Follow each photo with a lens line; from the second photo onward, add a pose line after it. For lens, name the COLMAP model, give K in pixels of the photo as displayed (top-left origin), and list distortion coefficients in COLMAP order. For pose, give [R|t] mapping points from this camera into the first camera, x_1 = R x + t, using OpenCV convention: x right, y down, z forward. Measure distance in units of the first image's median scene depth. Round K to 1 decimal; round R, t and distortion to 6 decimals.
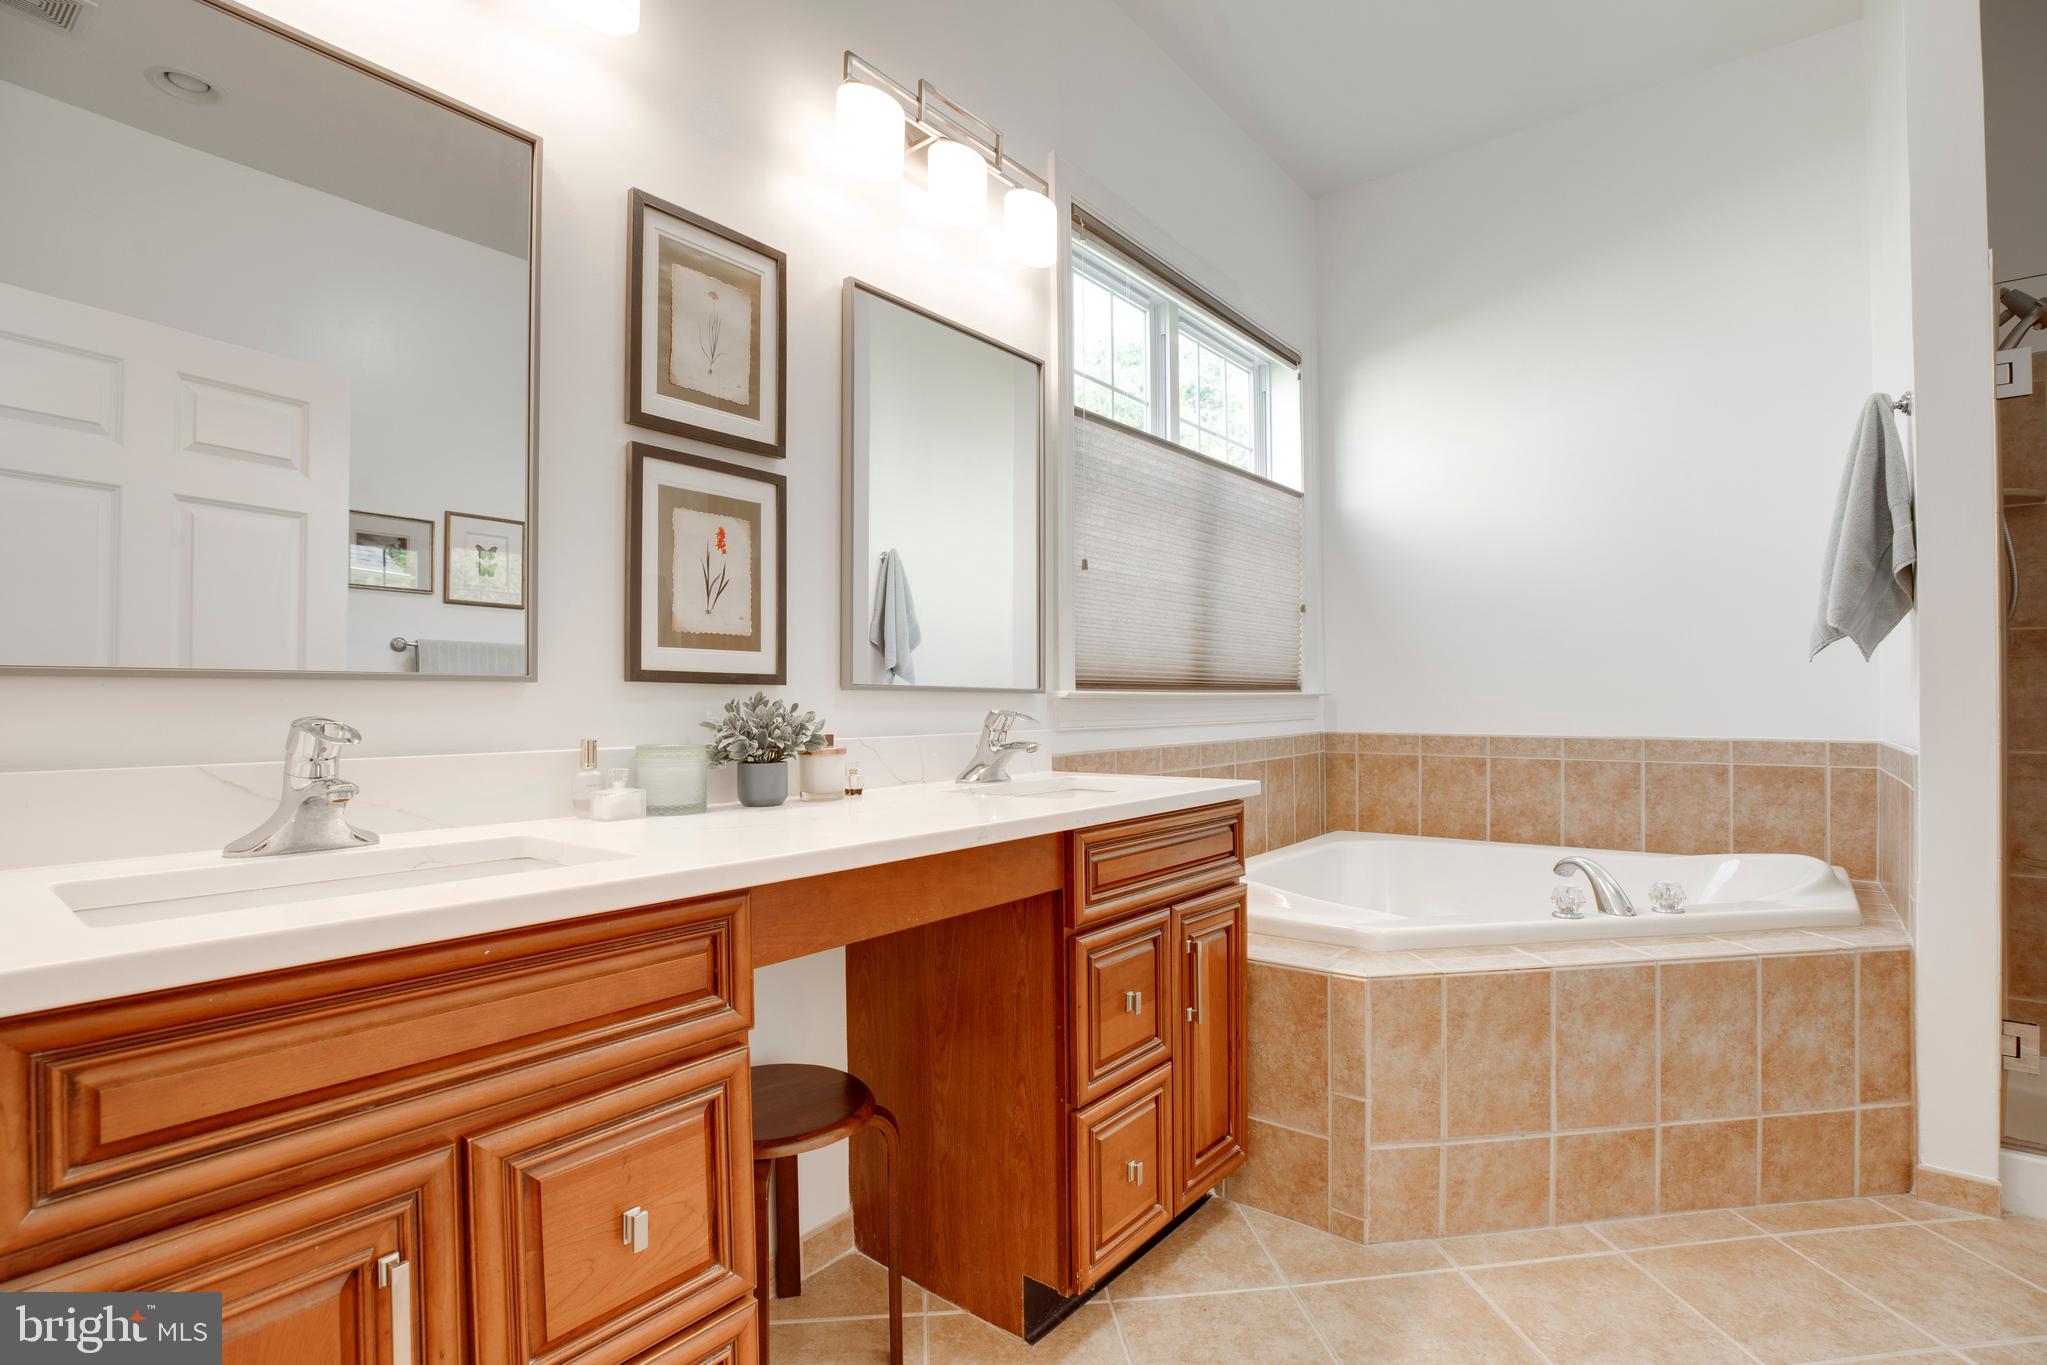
lens RADIAL K [[984.9, 0, 1016.3], [0, 984.9, 688.6], [0, 0, 1]] dist [-0.045209, 0.014122]
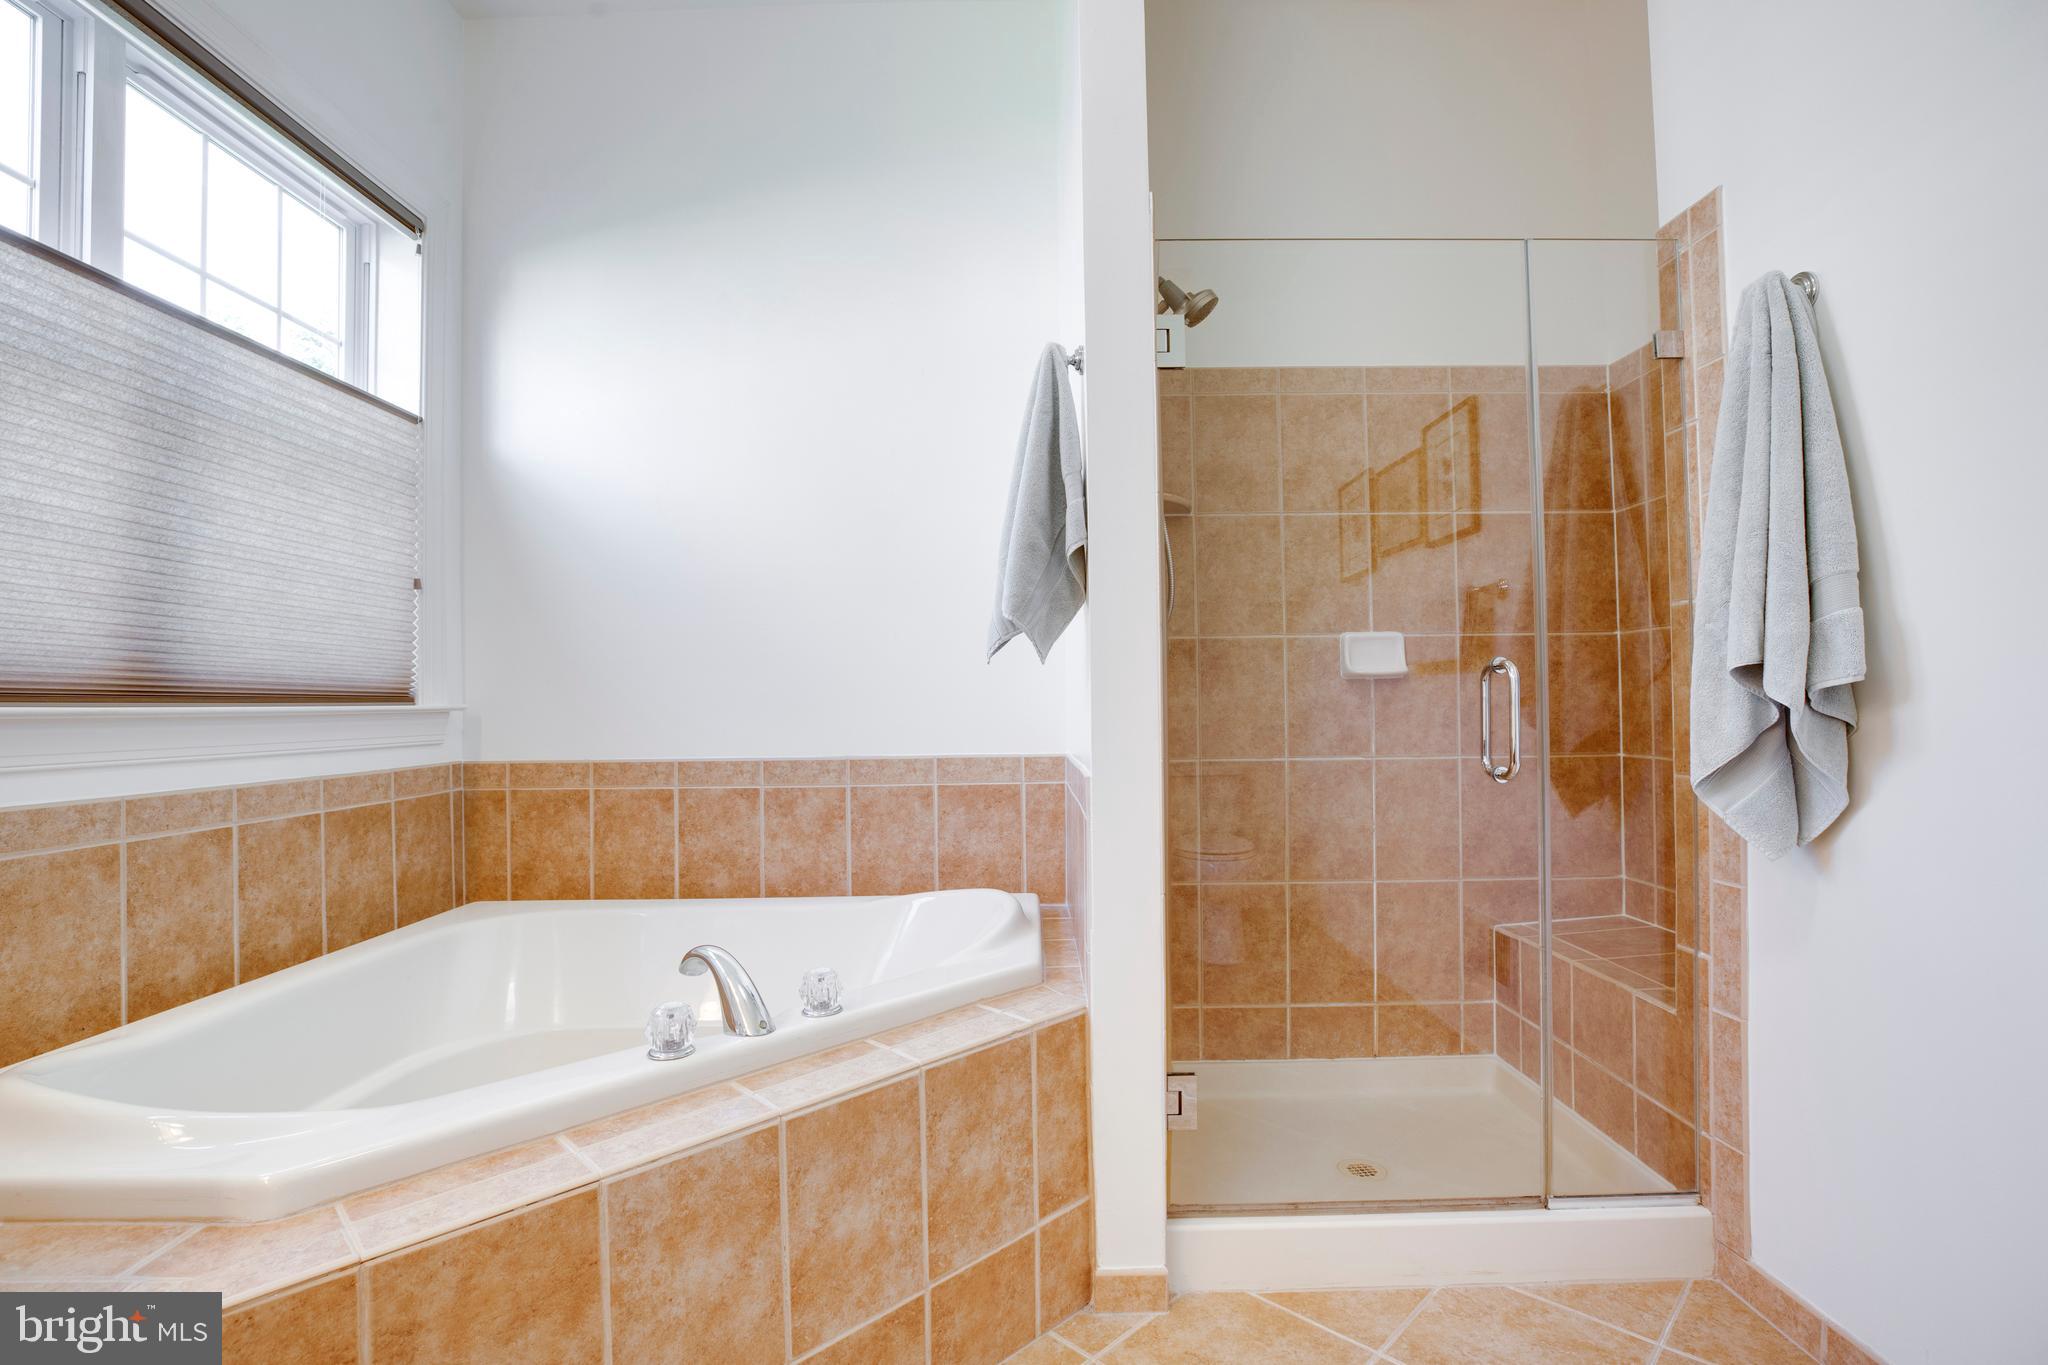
lens RADIAL K [[957.2, 0, 1034.5], [0, 957.2, 681.1], [0, 0, 1]] dist [-0.030476, 0.000641]
pose [[0.781073, 0.008856, 0.624377, 0.374741], [0.004895, 0.999782, -0.020303, 0.003266], [-0.624420, 0.018914, 0.780860, 0.369322]]
